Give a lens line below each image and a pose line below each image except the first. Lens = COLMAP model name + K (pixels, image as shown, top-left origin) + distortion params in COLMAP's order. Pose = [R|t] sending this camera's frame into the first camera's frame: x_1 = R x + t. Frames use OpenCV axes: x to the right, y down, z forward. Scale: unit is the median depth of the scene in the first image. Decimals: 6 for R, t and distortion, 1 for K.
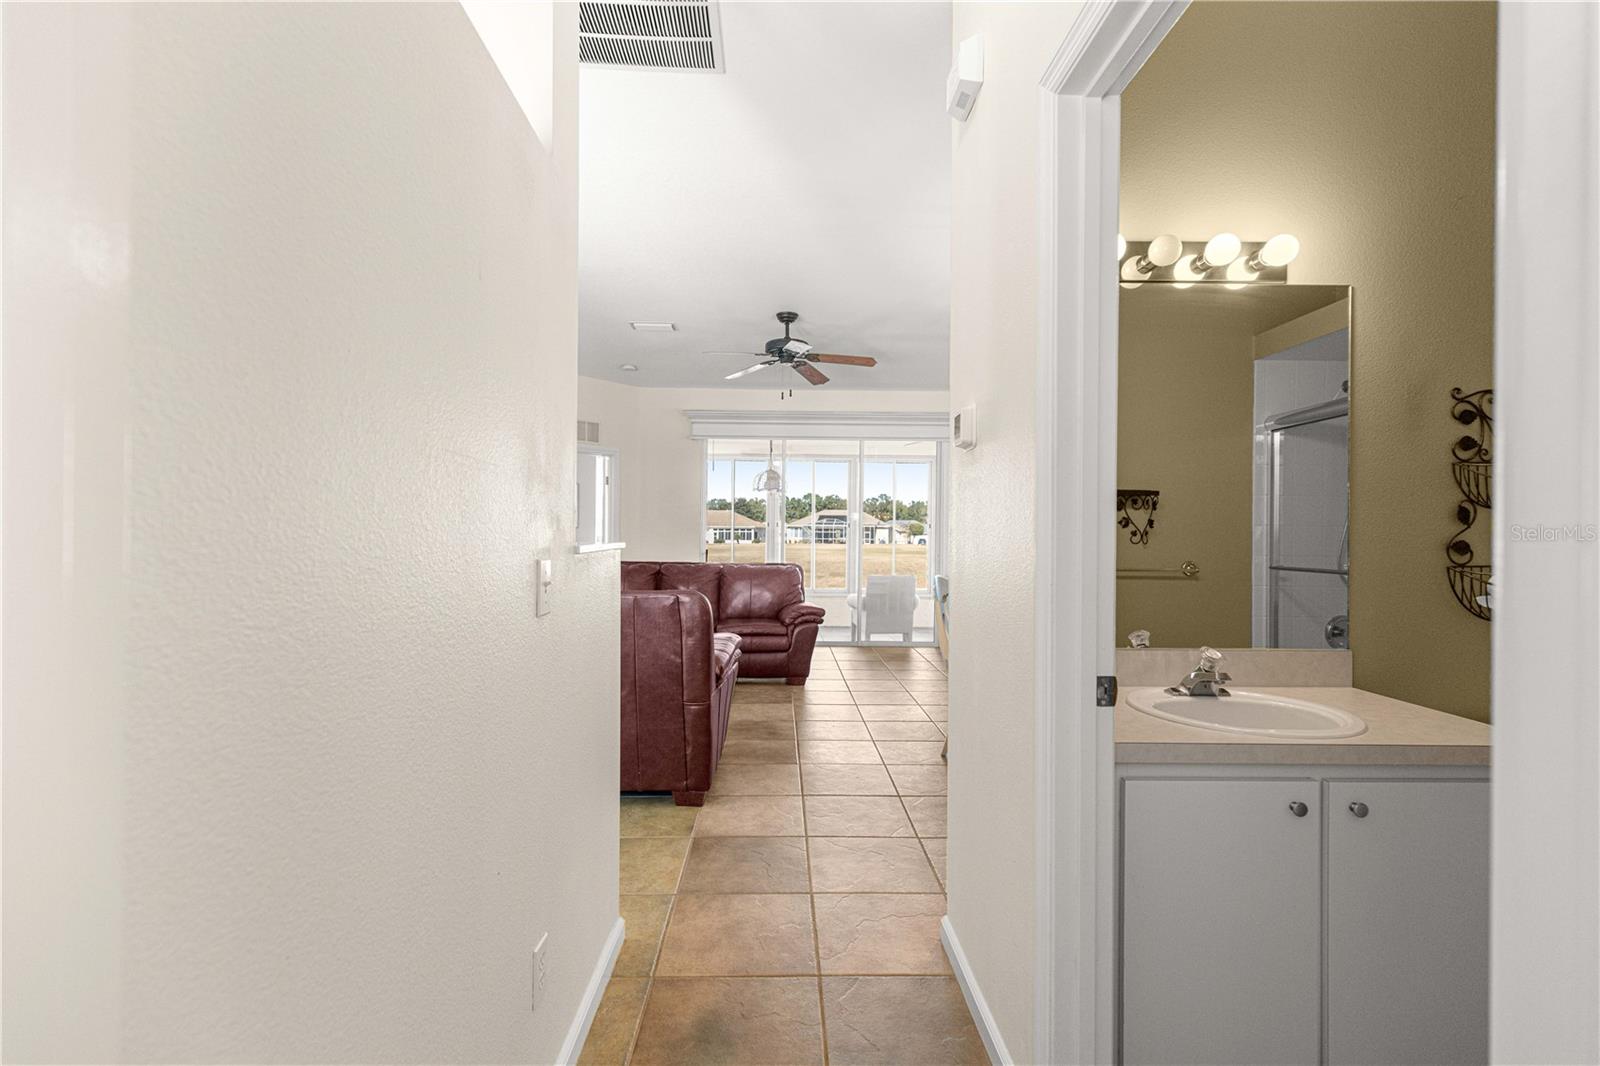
lens RADIAL K [[723.0, 0, 791.3], [0, 723.0, 540.5], [0, 0, 1]] dist [0.004926, -0.000682]
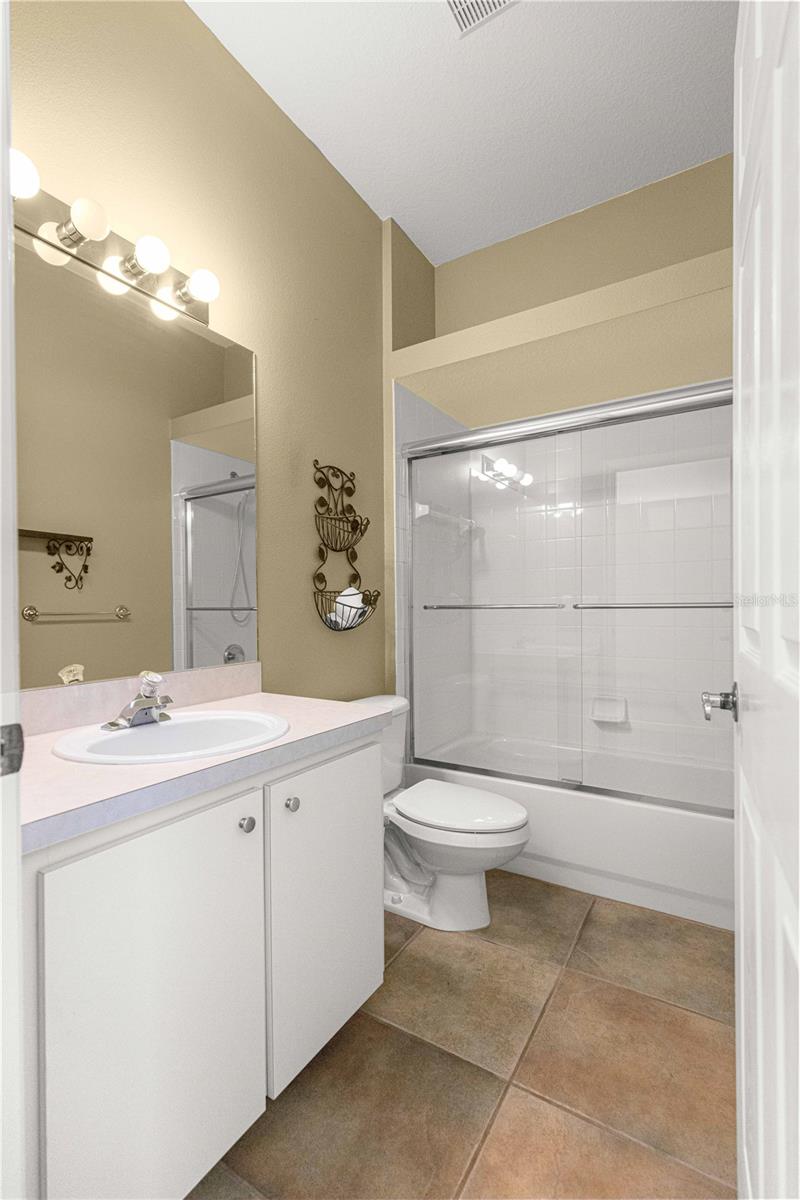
lens RADIAL K [[542.3, 0, 406.0], [0, 542.3, 603.1], [0, 0, 1]] dist [0.004926, -0.000682]
pose [[0.548985, -0.010930, 0.835761, 0.159825], [0.020126, 0.999797, -0.000145, 0.060736], [-0.835590, 0.016901, 0.549094, 0.308751]]
